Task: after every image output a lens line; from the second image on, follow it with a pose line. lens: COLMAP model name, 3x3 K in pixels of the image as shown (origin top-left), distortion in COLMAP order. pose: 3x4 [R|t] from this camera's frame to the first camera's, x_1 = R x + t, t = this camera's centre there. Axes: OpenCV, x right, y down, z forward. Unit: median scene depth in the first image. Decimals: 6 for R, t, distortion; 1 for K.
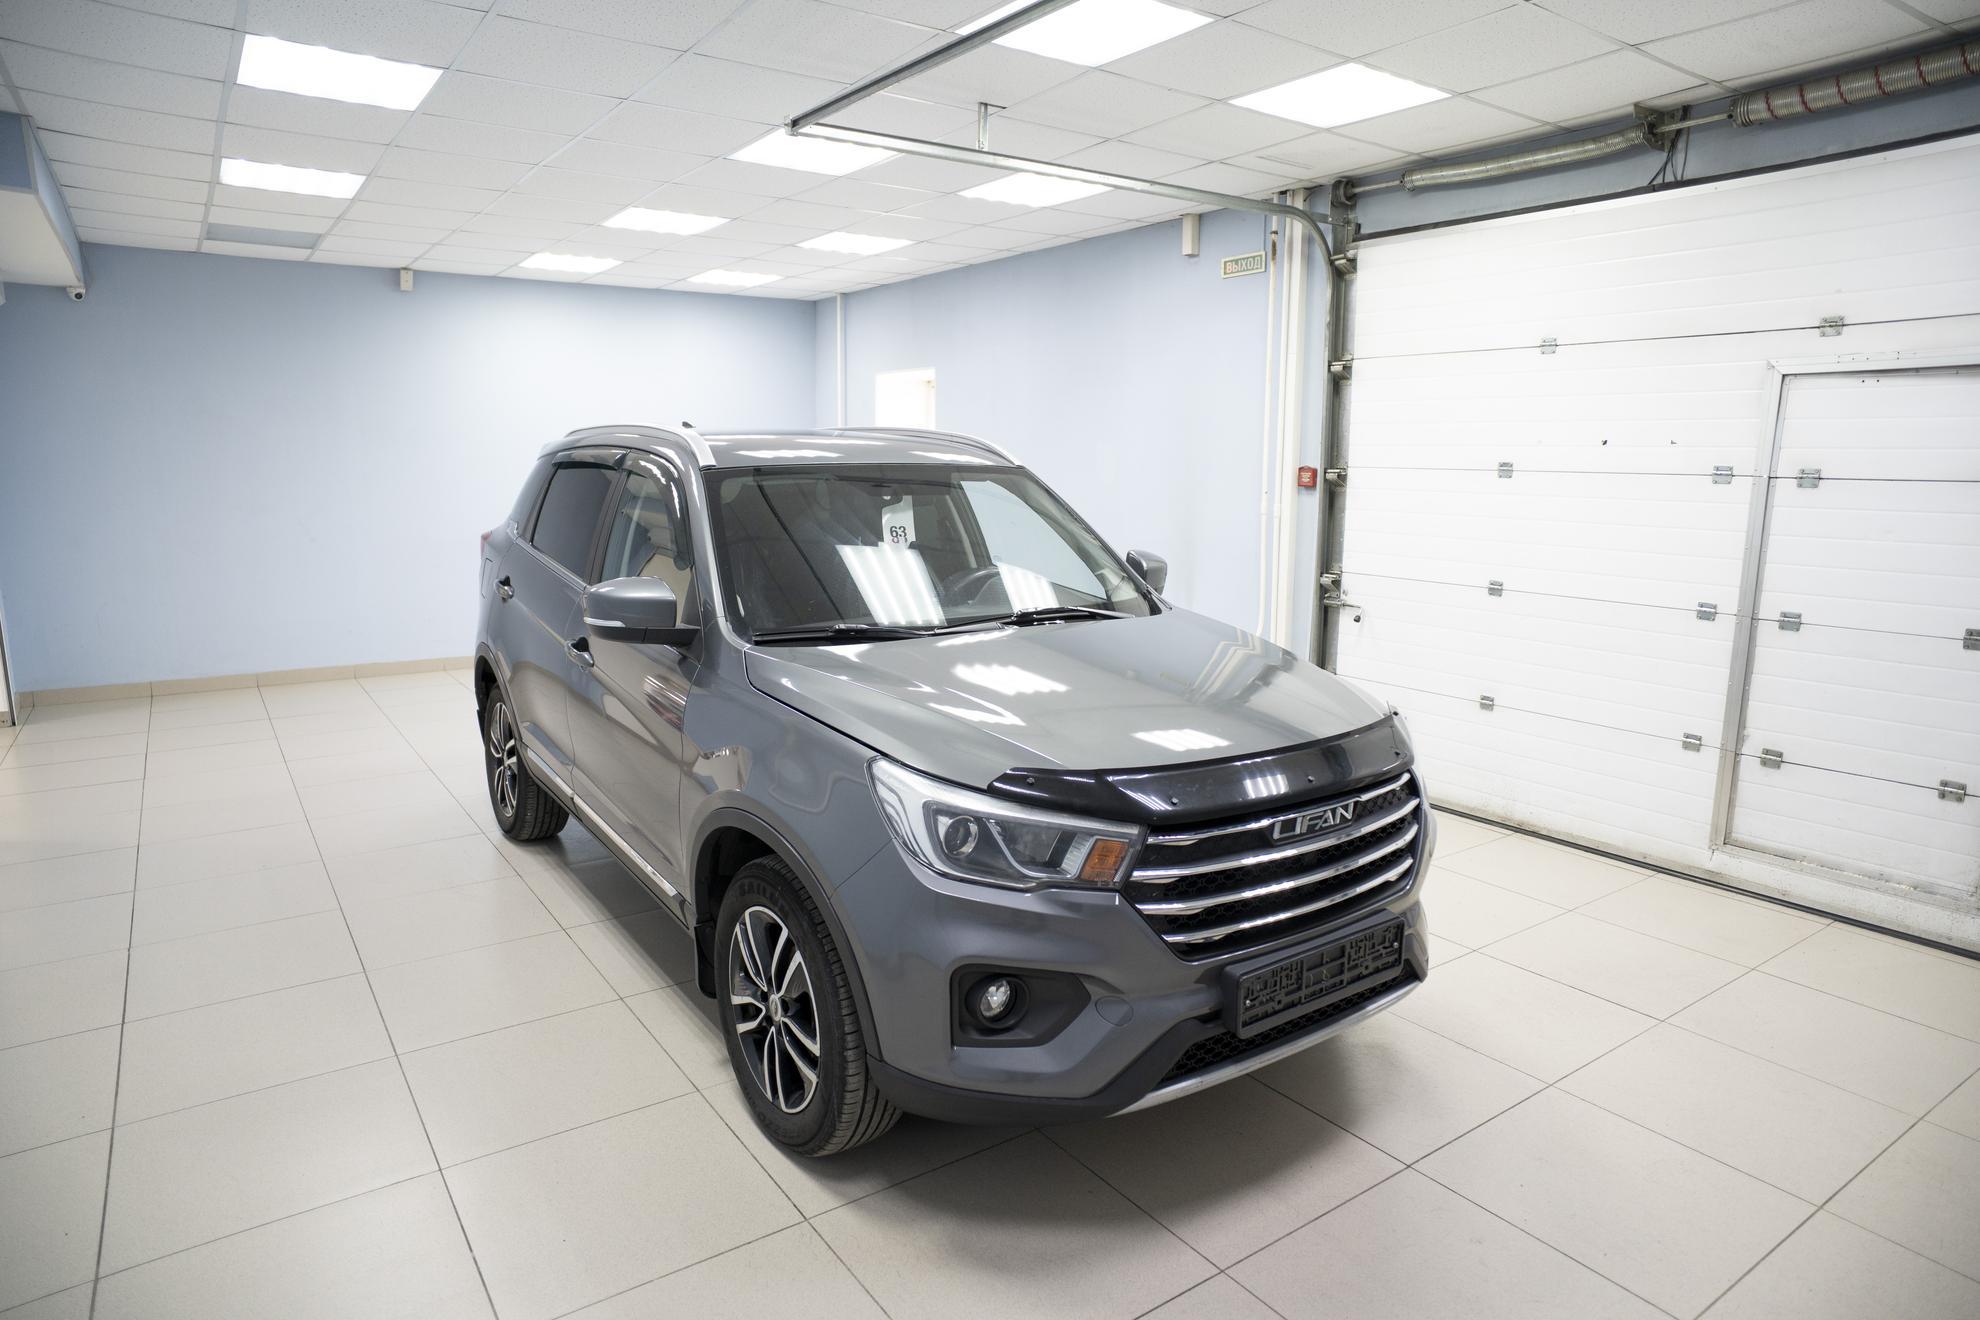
lens RADIAL K [[1164.1, 0, 992.3], [0, 1164.1, 683.9], [0, 0, 1]] dist [-0.072292, 0.056747]
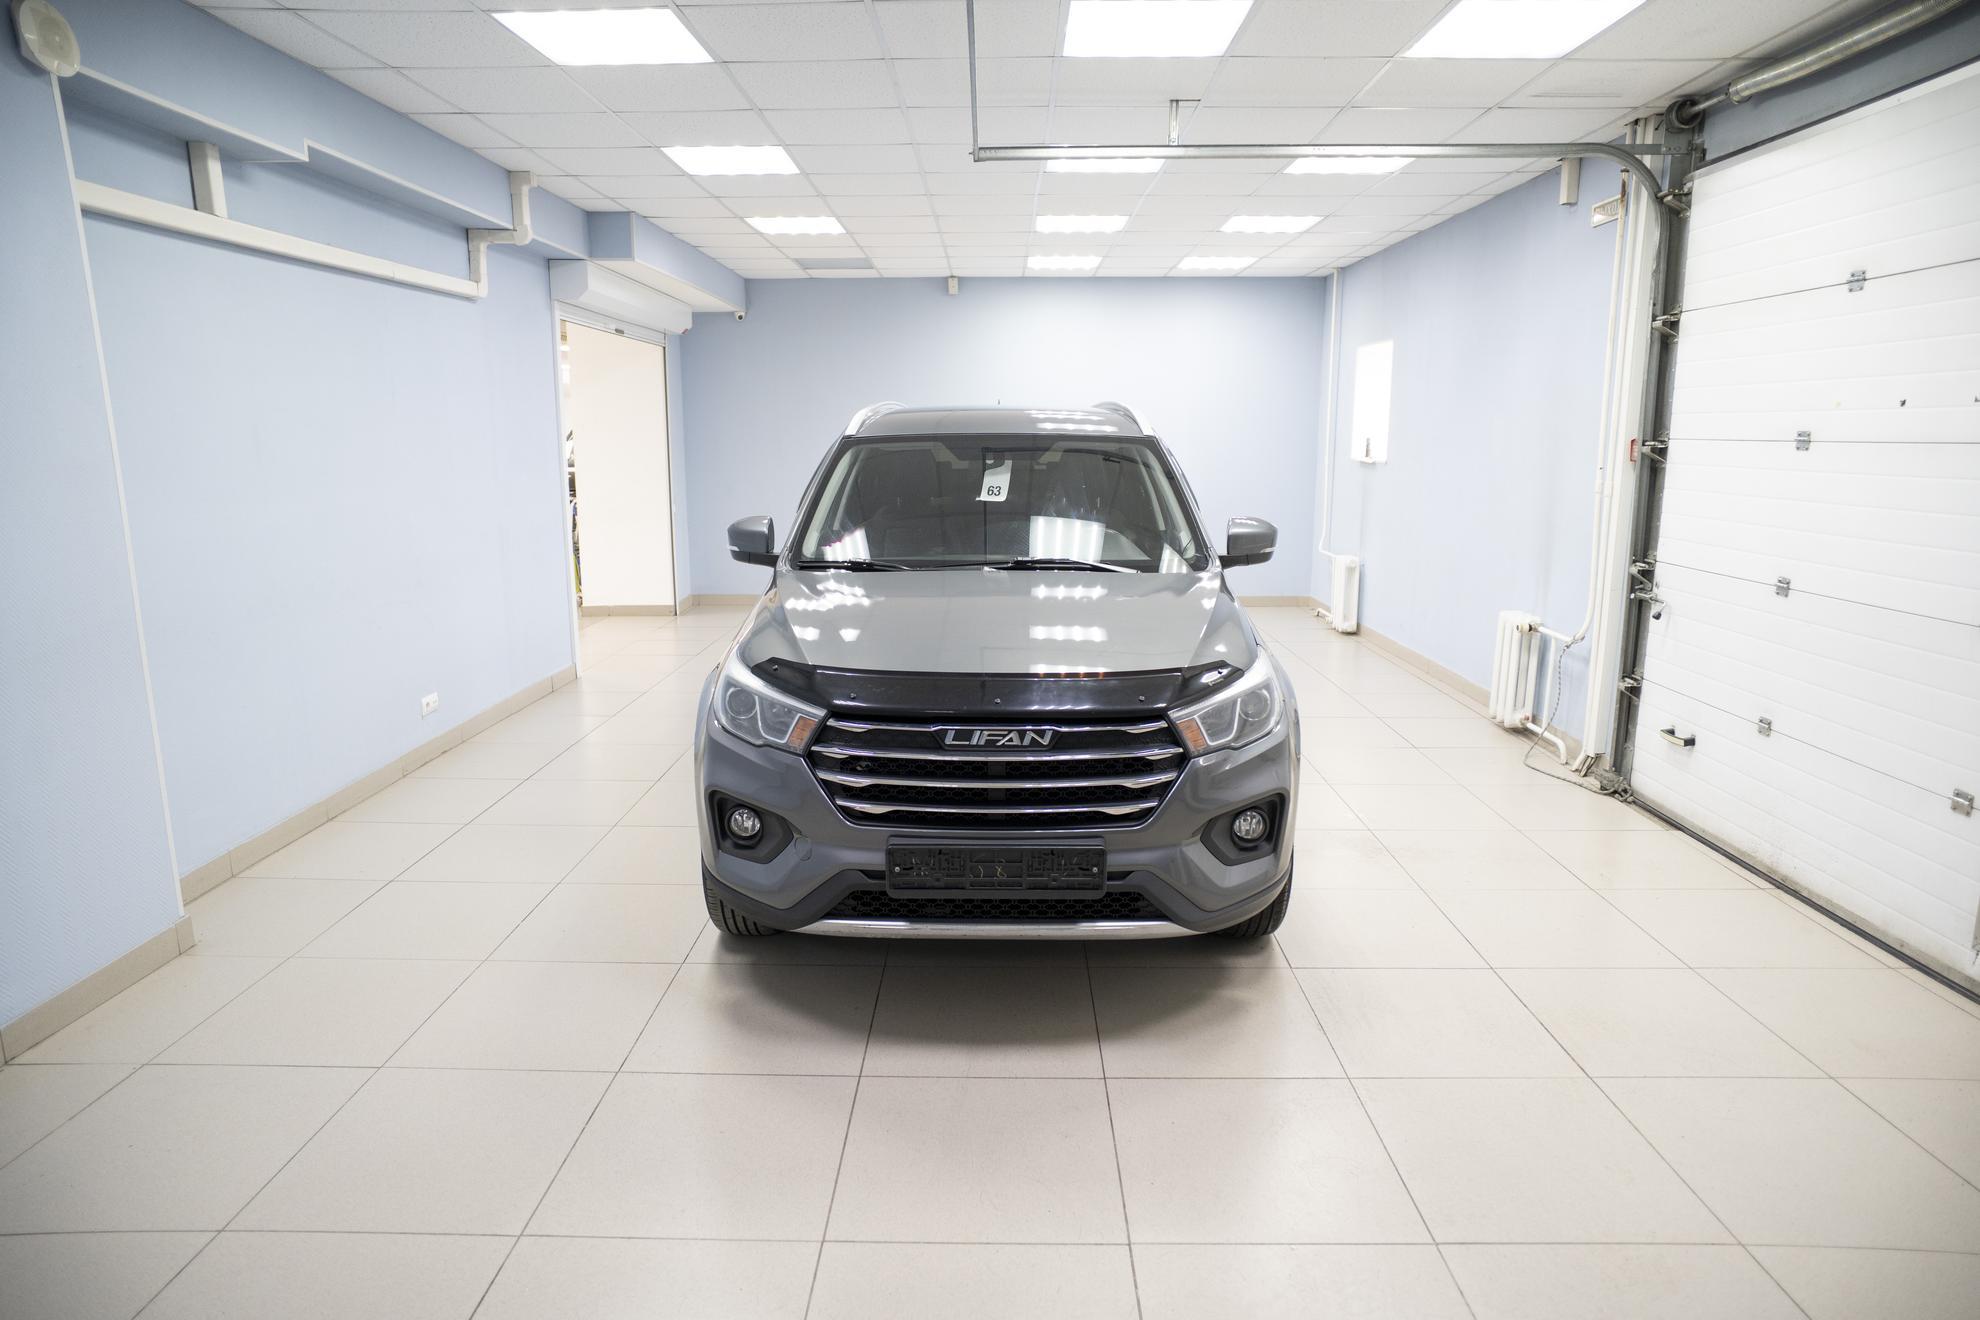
lens RADIAL K [[1164.1, 0, 992.3], [0, 1164.1, 683.9], [0, 0, 1]] dist [-0.072292, 0.056747]
pose [[0.810588, 0.118605, -0.573480, 0.449811], [-0.106799, 0.992793, 0.054371, 0.001014], [0.575796, 0.017174, 0.817413, 0.019887]]
